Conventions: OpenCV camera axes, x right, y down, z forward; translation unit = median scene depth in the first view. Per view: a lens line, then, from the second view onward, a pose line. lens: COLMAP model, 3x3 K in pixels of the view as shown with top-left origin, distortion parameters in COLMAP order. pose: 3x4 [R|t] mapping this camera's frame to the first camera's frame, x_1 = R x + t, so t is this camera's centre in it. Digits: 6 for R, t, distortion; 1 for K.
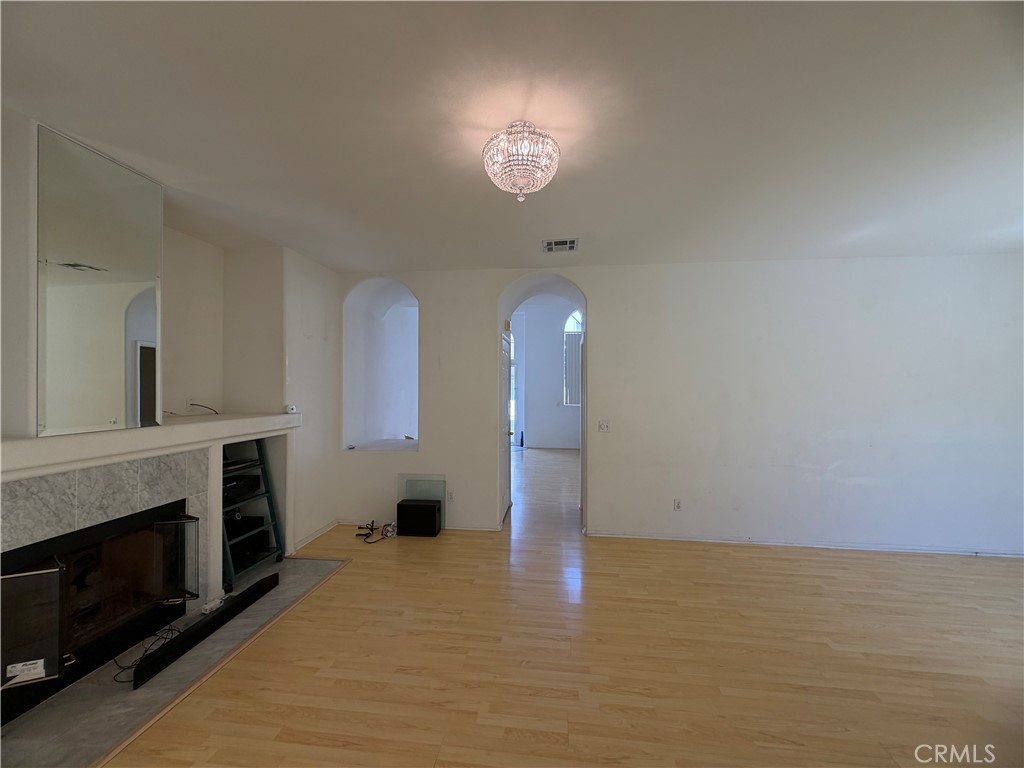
lens RADIAL K [[408.7, 0, 512.6], [0, 408.7, 386.0], [0, 0, 1]] dist [-0.002312, 0.000600]
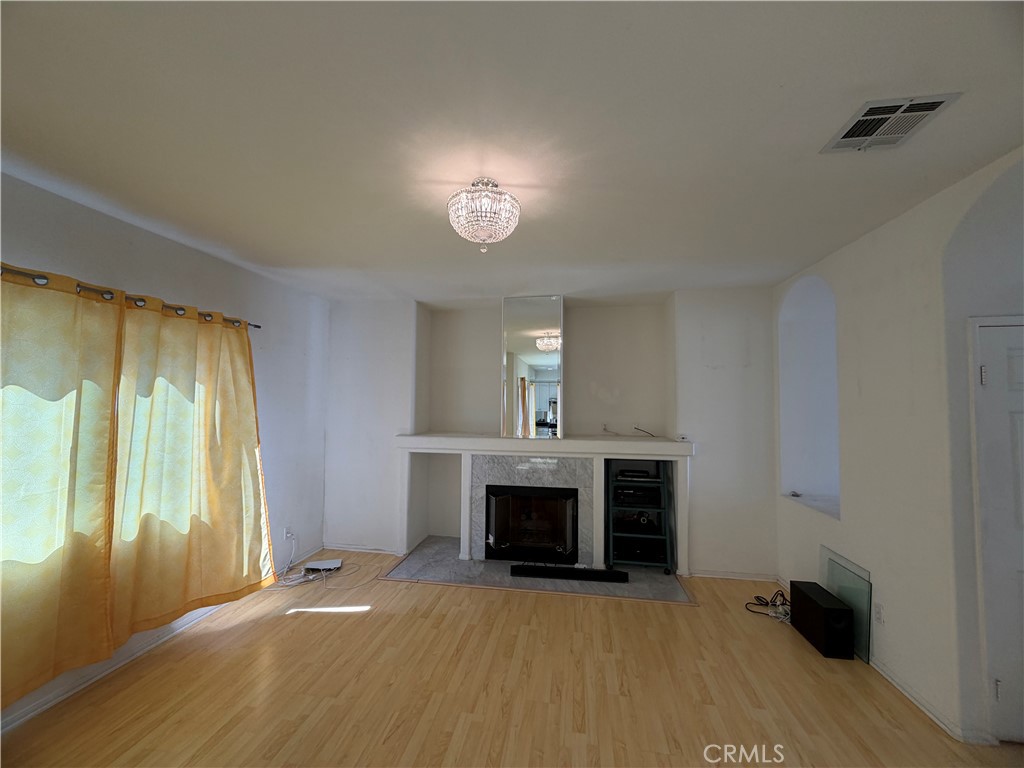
lens RADIAL K [[408.7, 0, 510.4], [0, 408.7, 381.9], [0, 0, 1]] dist [-0.002312, 0.000600]
pose [[-0.051050, -0.052726, -0.997303, 0.756705], [-0.002877, 0.998609, -0.052648, -0.044940], [0.998692, 0.000182, -0.051131, 0.802514]]
